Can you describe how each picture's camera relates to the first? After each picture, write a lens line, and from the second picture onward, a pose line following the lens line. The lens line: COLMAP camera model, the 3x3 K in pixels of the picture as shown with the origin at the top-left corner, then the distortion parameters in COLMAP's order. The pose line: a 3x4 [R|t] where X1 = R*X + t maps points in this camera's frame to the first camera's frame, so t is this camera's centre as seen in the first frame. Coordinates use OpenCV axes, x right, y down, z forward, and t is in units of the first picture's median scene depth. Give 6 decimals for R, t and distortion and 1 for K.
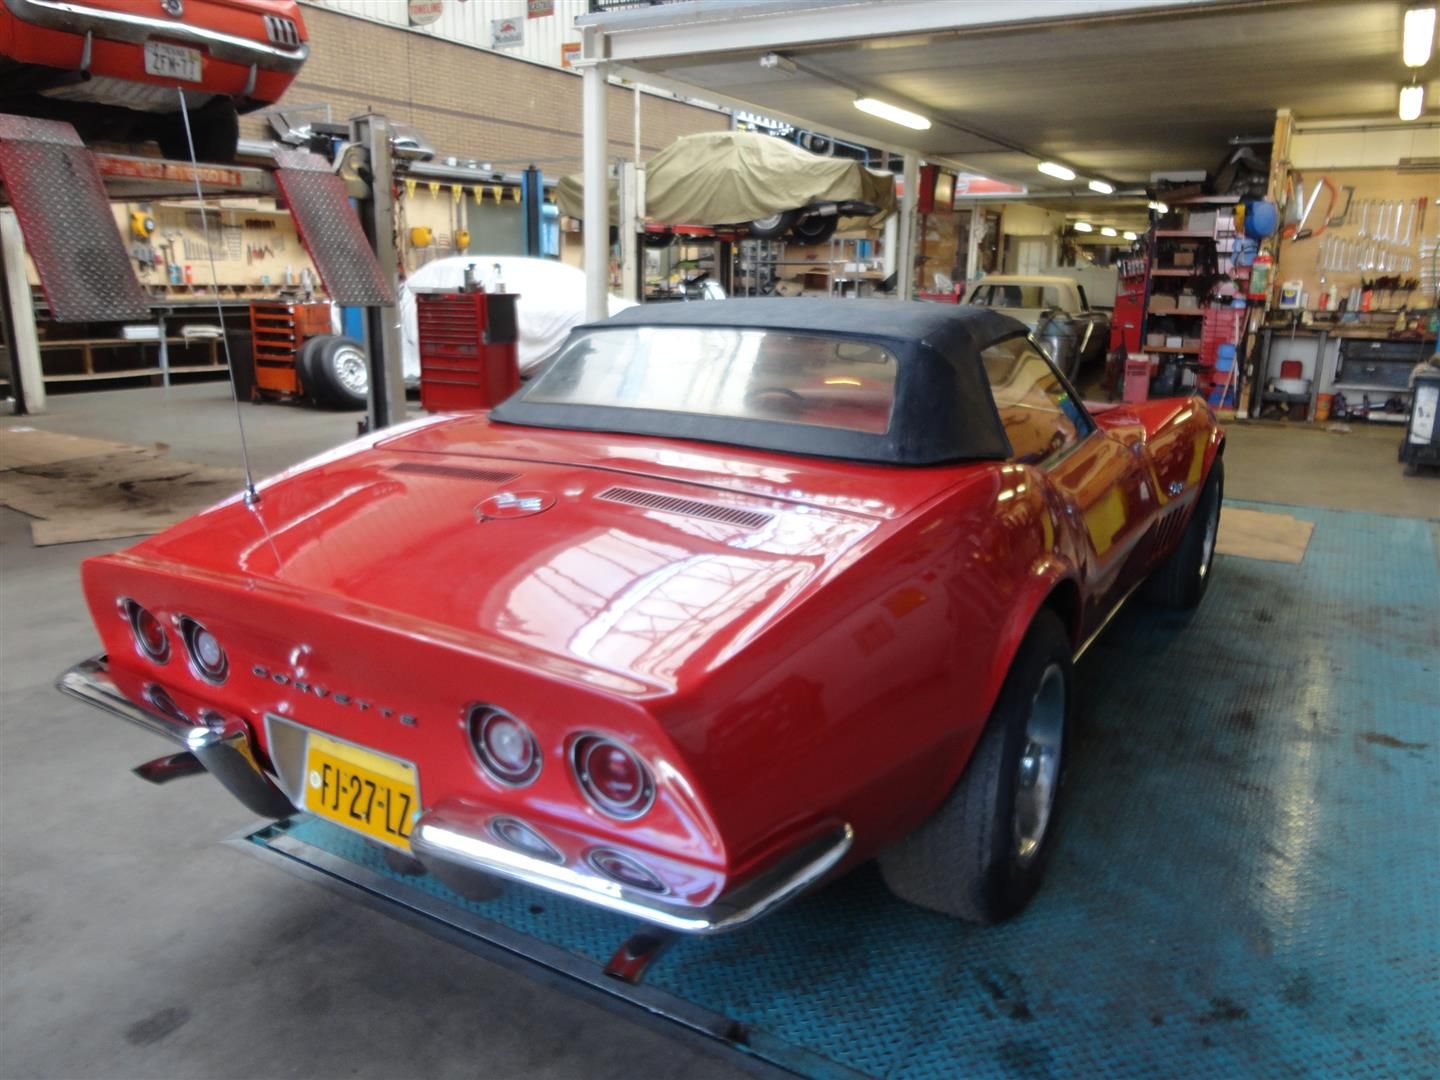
lens RADIAL K [[1052.7, 0, 720.0], [0, 1052.7, 540.0], [0, 0, 1]] dist [-0.002981, 0.003983]
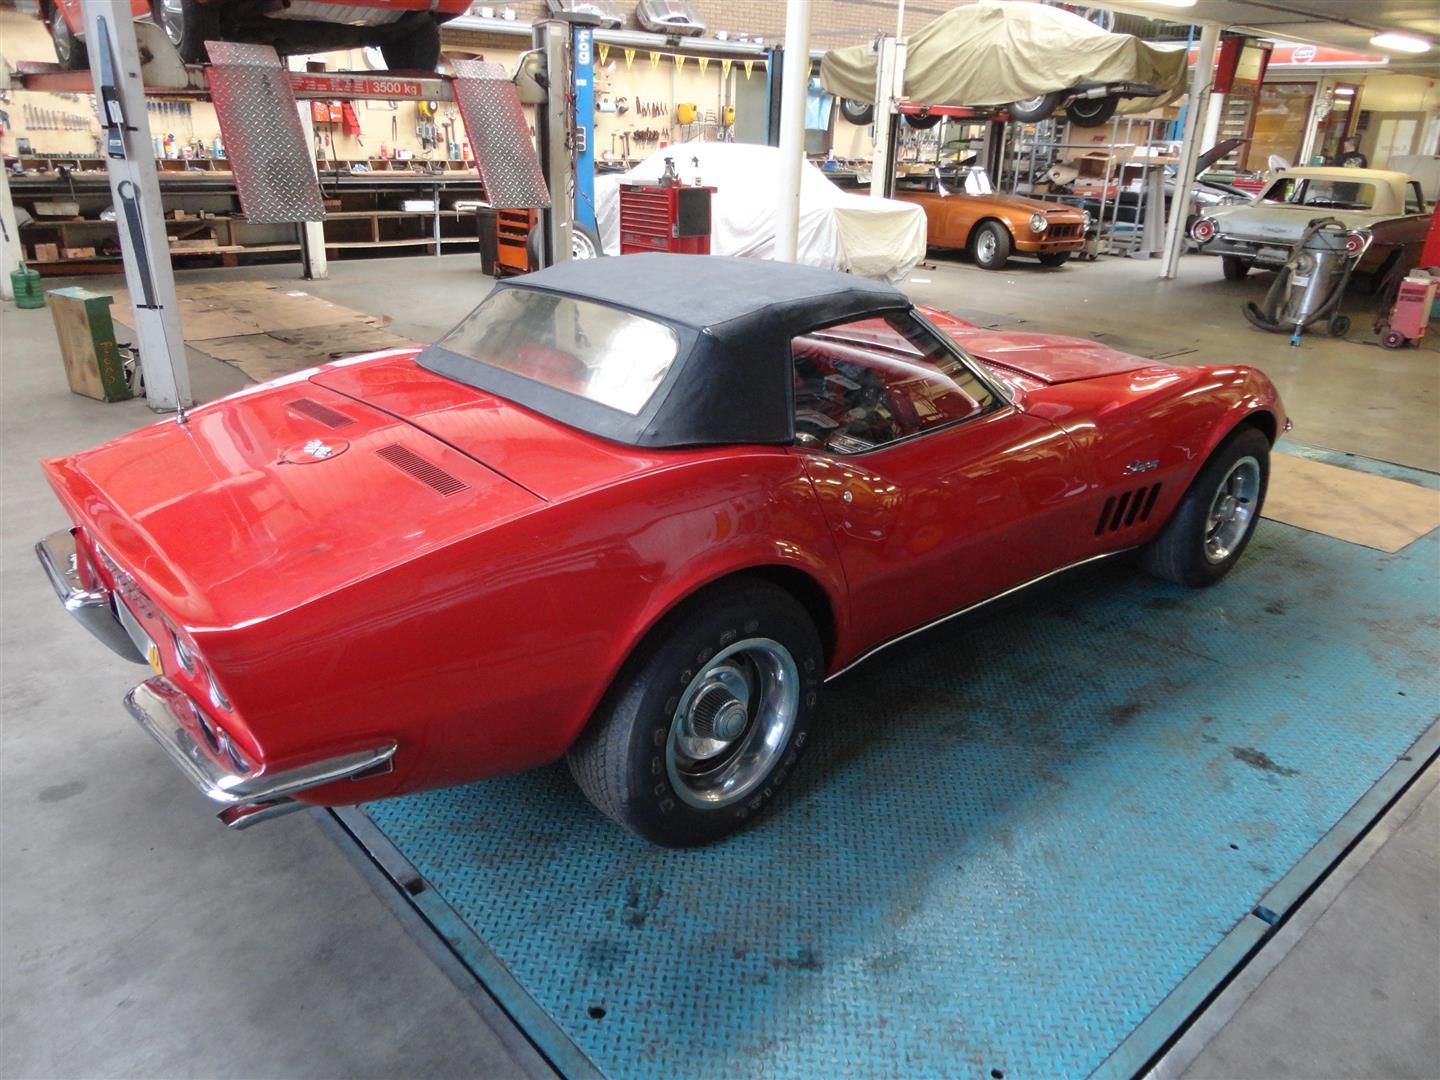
lens RADIAL K [[1055.3, 0, 720.9], [0, 1055.3, 539.3], [0, 0, 1]] dist [-0.000672, 0.004134]
pose [[0.951977, 0.125945, -0.279066, 0.109856], [-0.091359, 0.986802, 0.133700, -0.024832], [0.292221, -0.101784, 0.950919, -0.011626]]
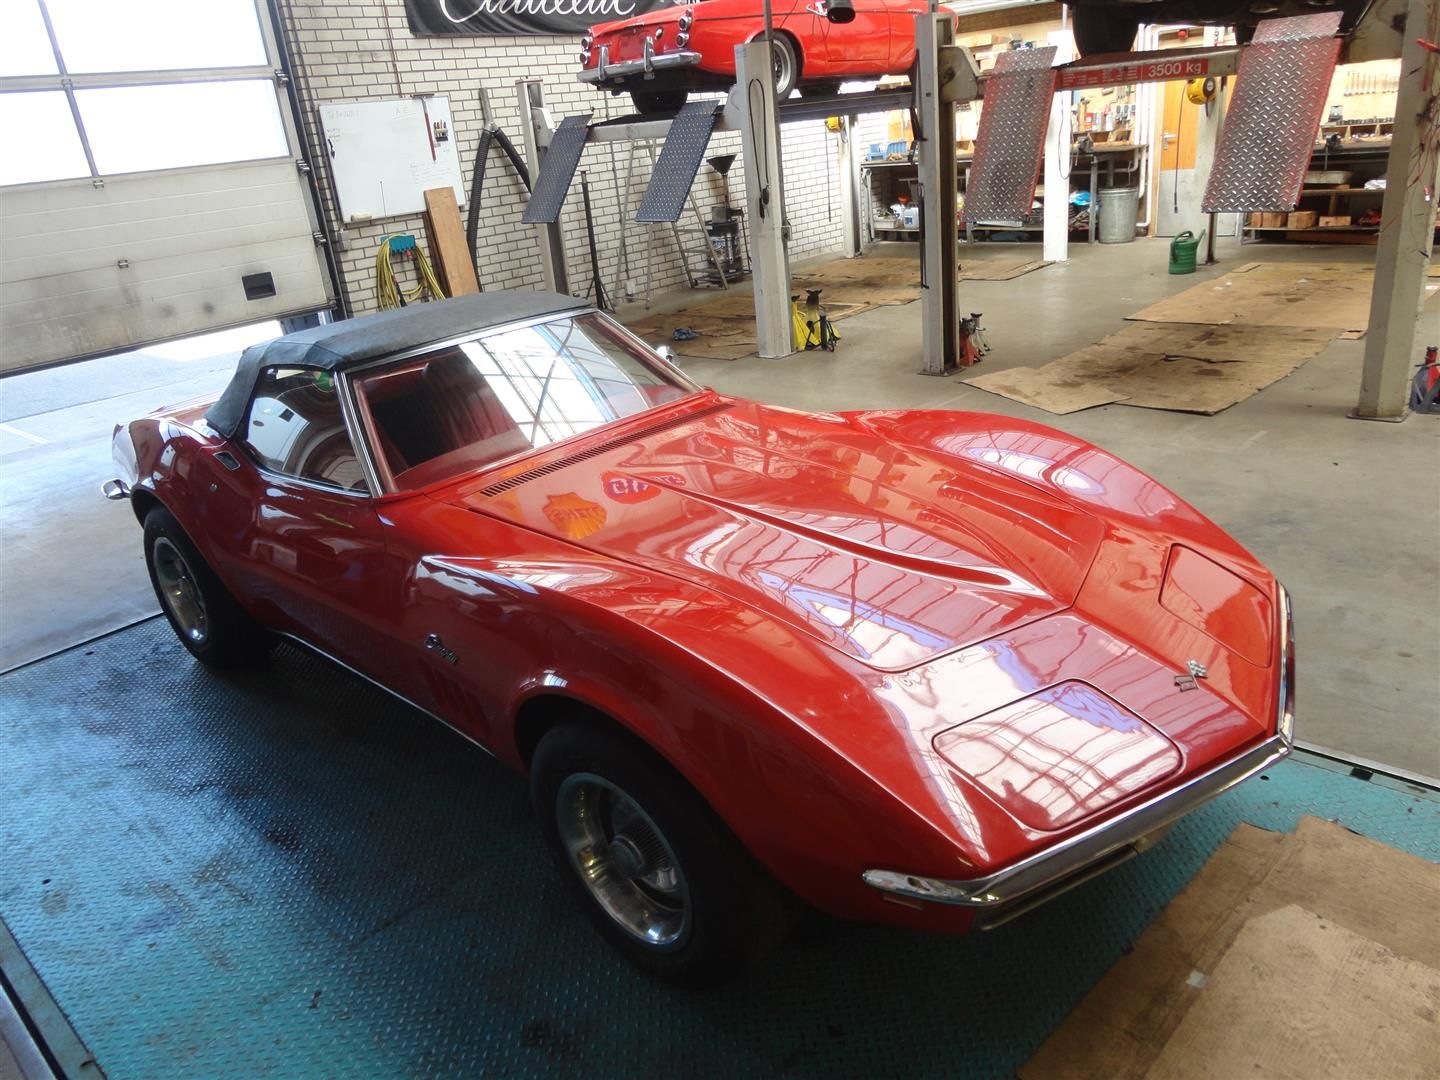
lens RADIAL K [[1058.4, 0, 720.0], [0, 1058.4, 540.0], [0, 0, 1]] dist [-0.007958, 0.013893]
pose [[-0.232150, 0.368241, -0.900280, 0.327103], [-0.147465, 0.901544, 0.406784, -0.139011], [0.961437, 0.227195, -0.154991, 0.407181]]
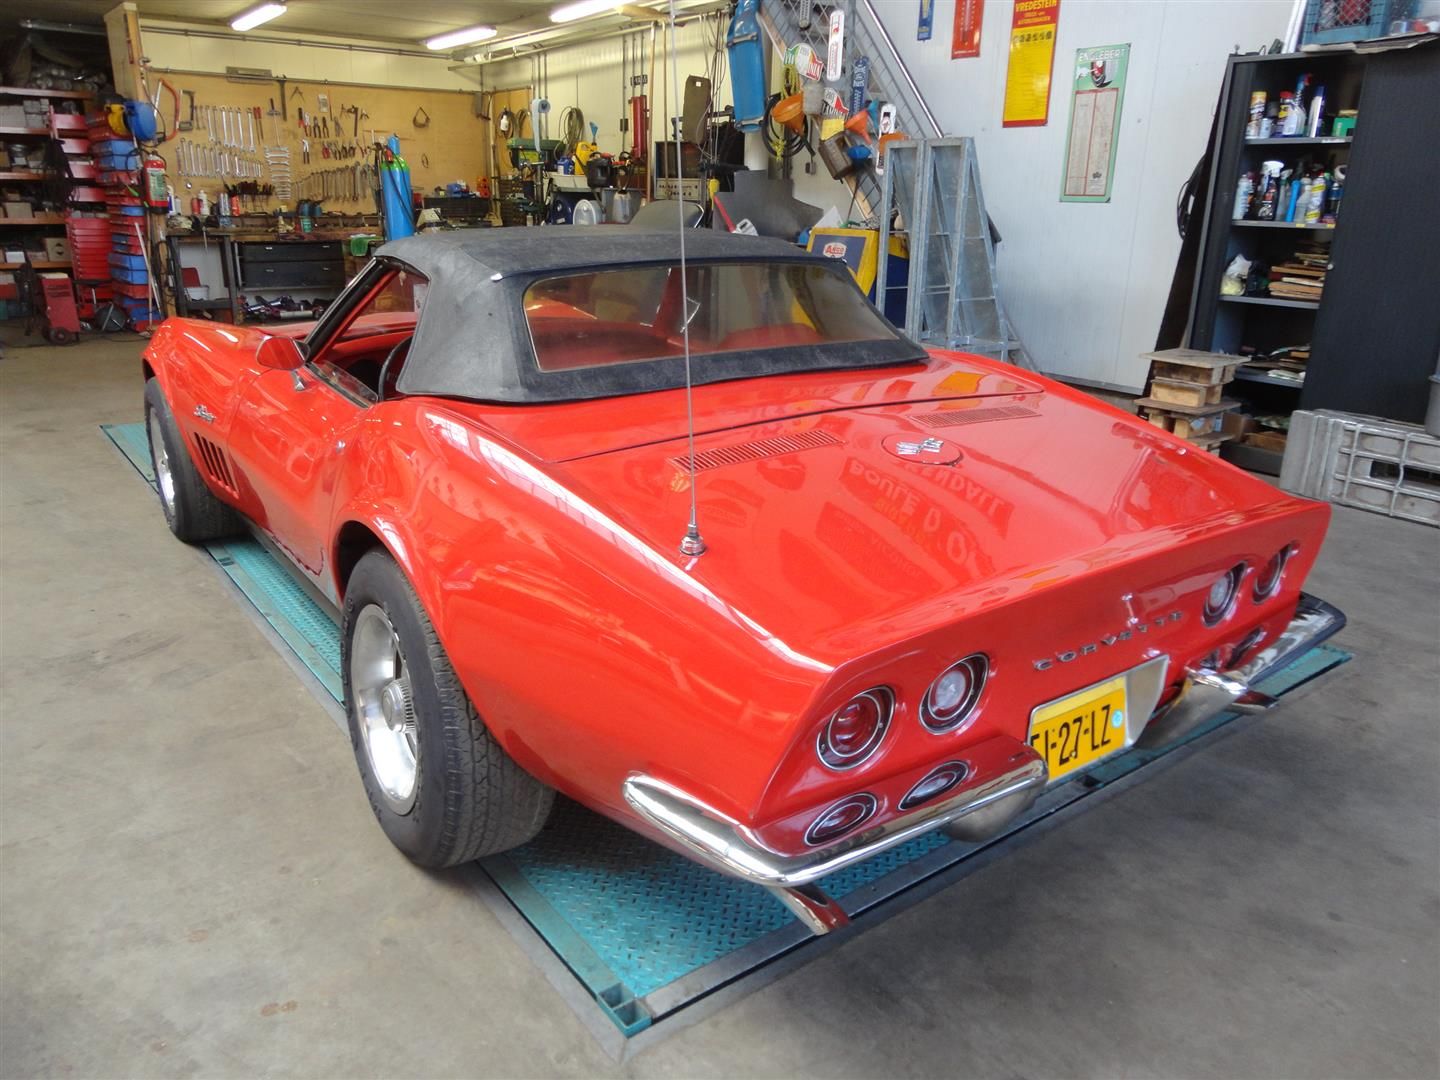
lens RADIAL K [[1052.8, 0, 718.8], [0, 1052.8, 544.5], [0, 0, 1]] dist [-0.024326, 0.019930]
pose [[0.385898, -0.298433, 0.872938, -0.202158], [0.215110, 0.949257, 0.229431, -0.037188], [-0.897112, 0.099240, 0.430513, 0.132118]]
